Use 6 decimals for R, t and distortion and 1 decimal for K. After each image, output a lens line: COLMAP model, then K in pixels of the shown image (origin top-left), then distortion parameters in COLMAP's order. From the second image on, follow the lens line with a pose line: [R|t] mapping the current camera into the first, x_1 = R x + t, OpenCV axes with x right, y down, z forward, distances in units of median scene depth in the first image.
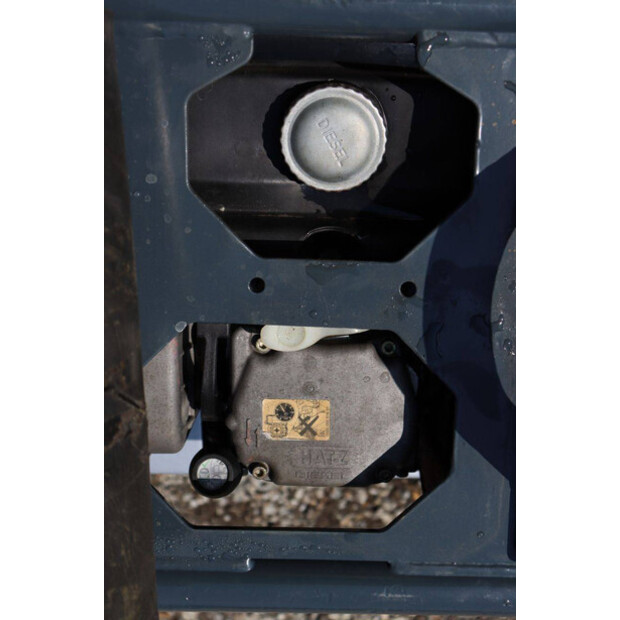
lens RADIAL K [[1449.6, 0, 317.5], [0, 1449.6, 310.8], [0, 0, 1]] dist [0.371734, 0.927797]
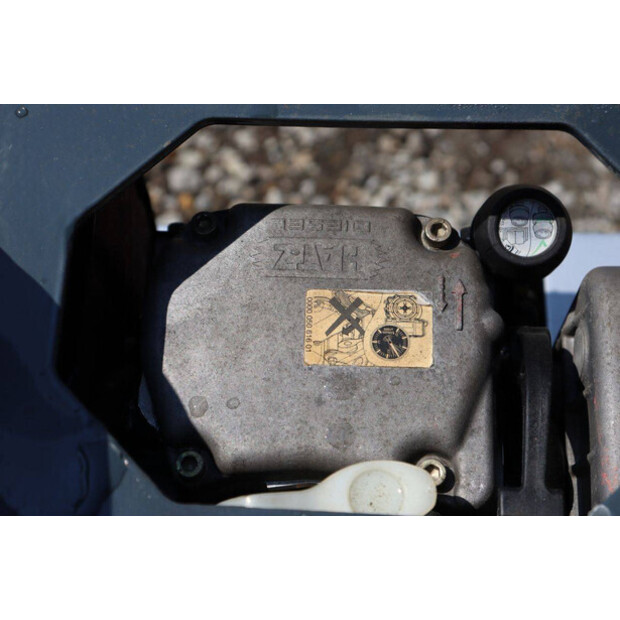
lens RADIAL K [[1449.6, 0, 317.5], [0, 1449.6, 310.8], [0, 0, 1]] dist [0.371734, 0.927797]
pose [[-0.998214, -0.003320, 0.059642, -0.027556], [0.008314, -0.996457, 0.083694, 0.036726], [0.059153, 0.084041, 0.994705, 0.472030]]
